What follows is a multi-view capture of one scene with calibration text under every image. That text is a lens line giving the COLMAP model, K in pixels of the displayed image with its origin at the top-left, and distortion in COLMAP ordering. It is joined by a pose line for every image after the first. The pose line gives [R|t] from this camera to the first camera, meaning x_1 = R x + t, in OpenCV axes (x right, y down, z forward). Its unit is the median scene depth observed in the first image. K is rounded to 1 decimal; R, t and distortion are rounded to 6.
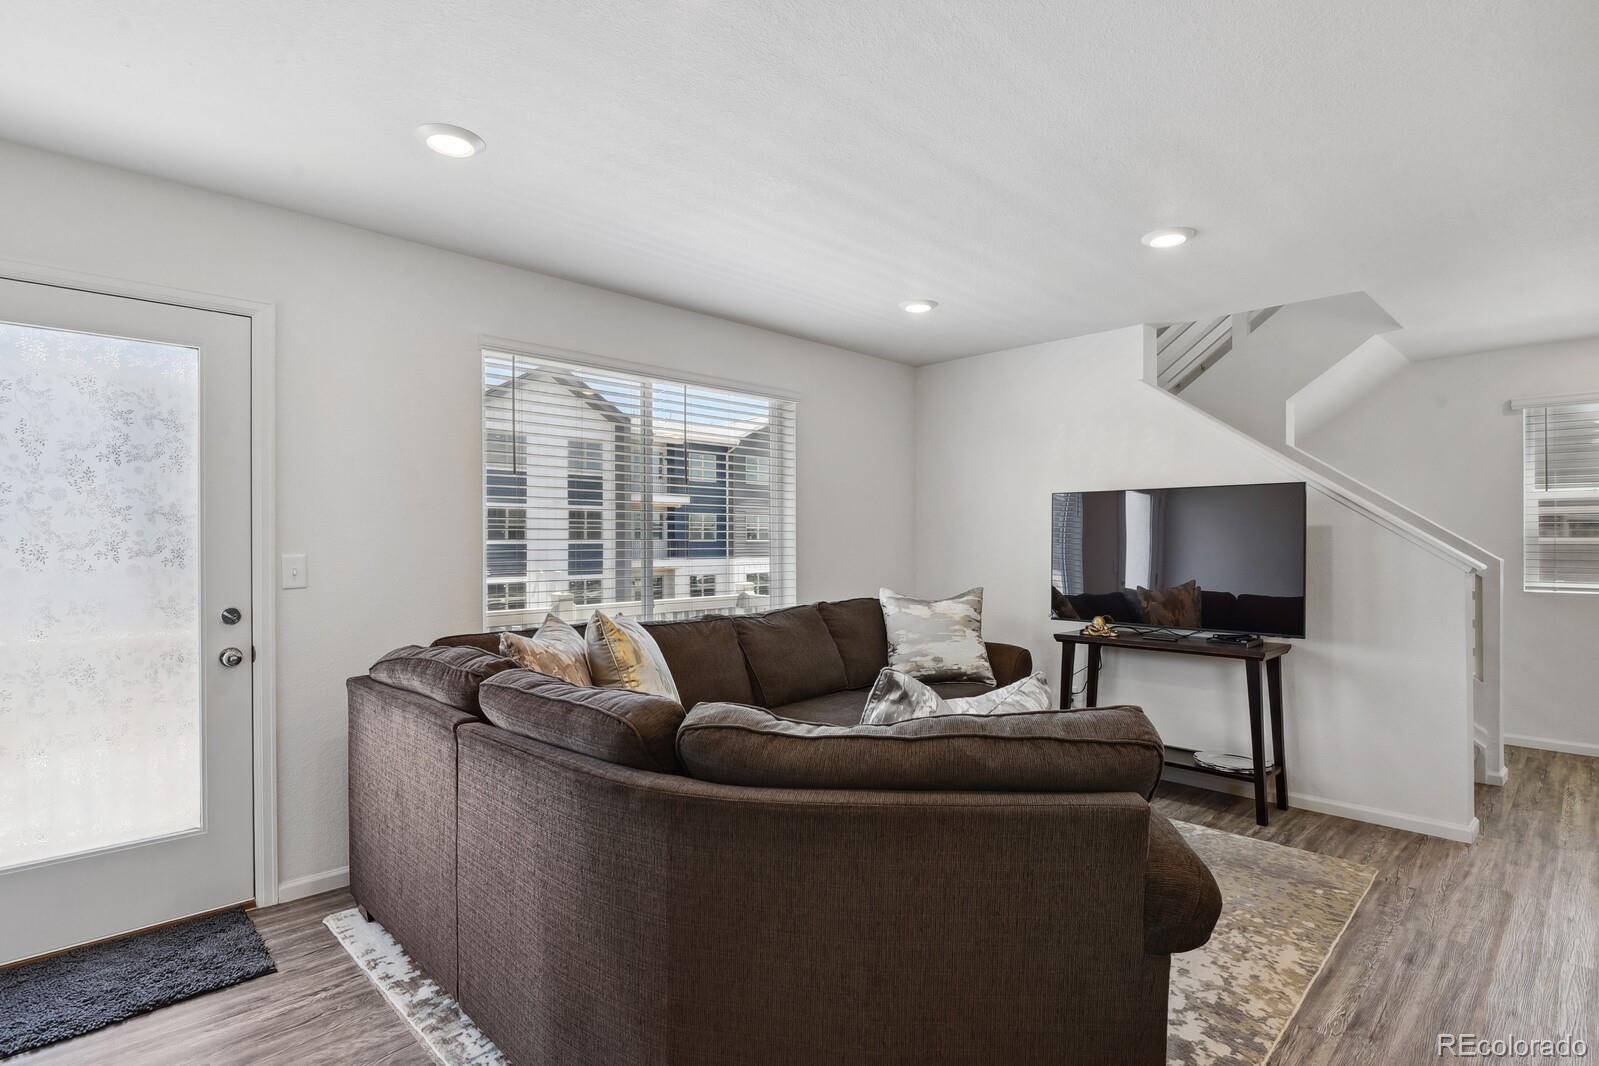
lens RADIAL K [[774.4, 0, 803.8], [0, 774.4, 540.6], [0, 0, 1]] dist [-0.003921, -0.003611]
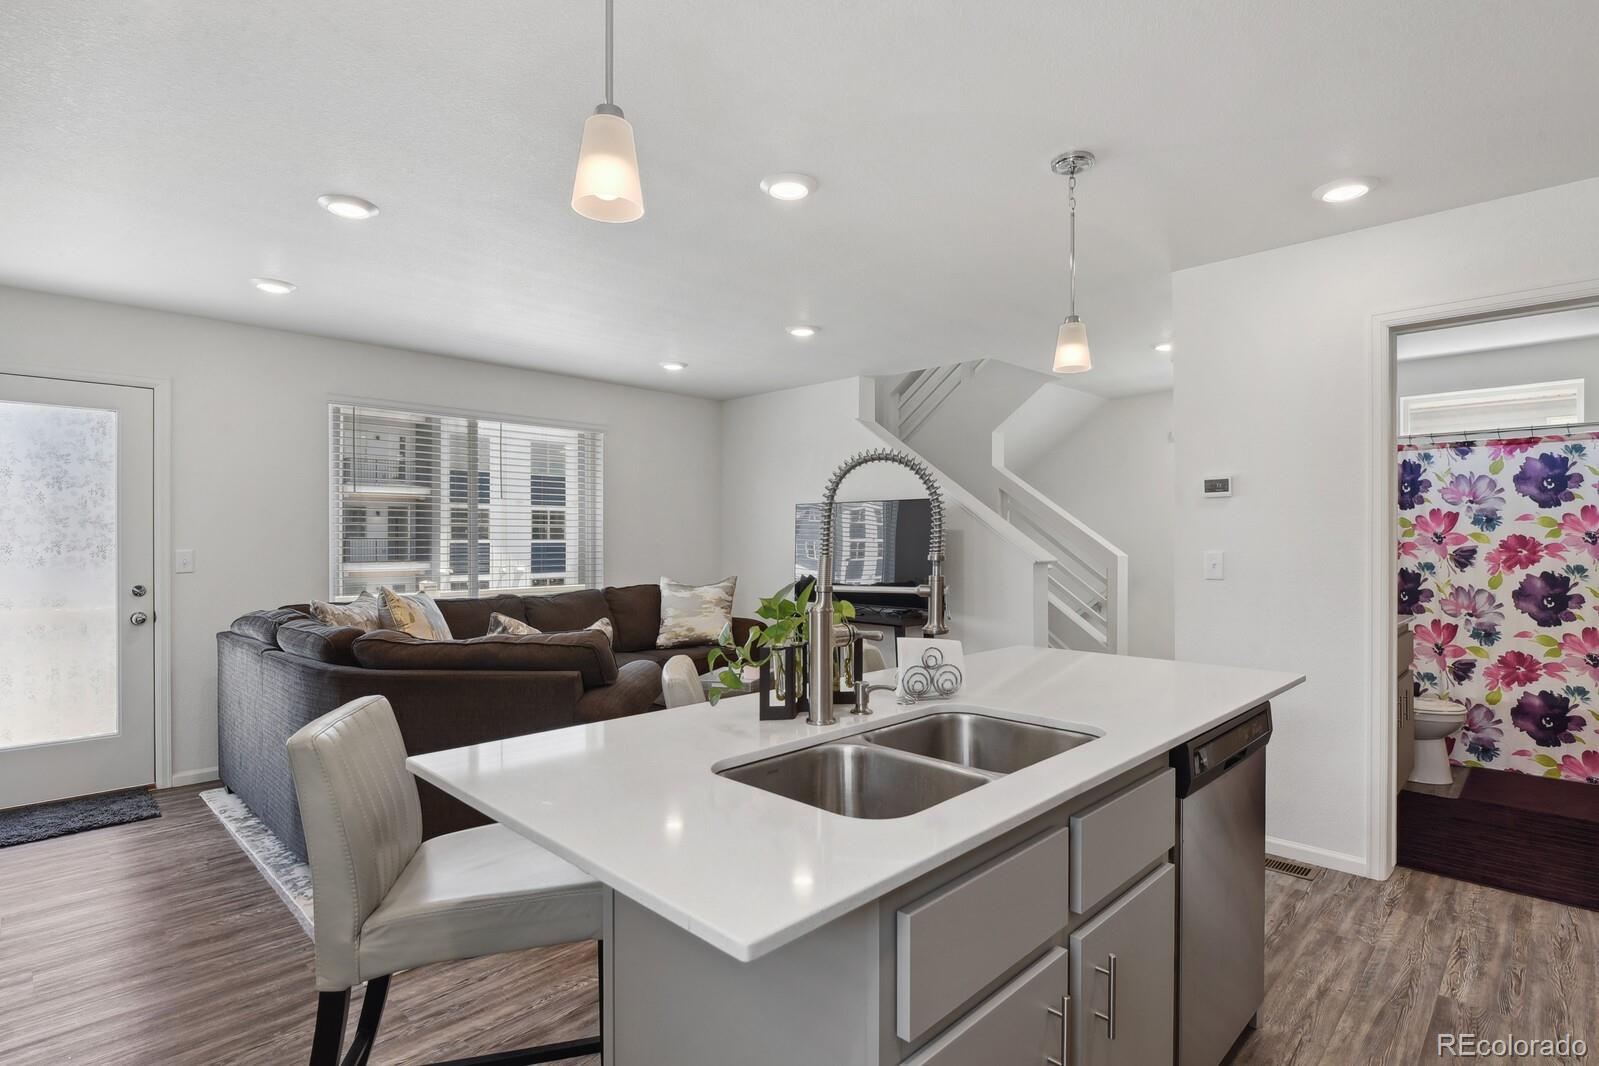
lens RADIAL K [[774.4, 0, 799.6], [0, 774.4, 540.3], [0, 0, 1]] dist [-0.003921, -0.003611]
pose [[0.999839, 0.001150, 0.017903, 0.511650], [-0.001145, 0.999999, -0.000279, -0.000690], [-0.017903, 0.000259, 0.999840, -0.513193]]
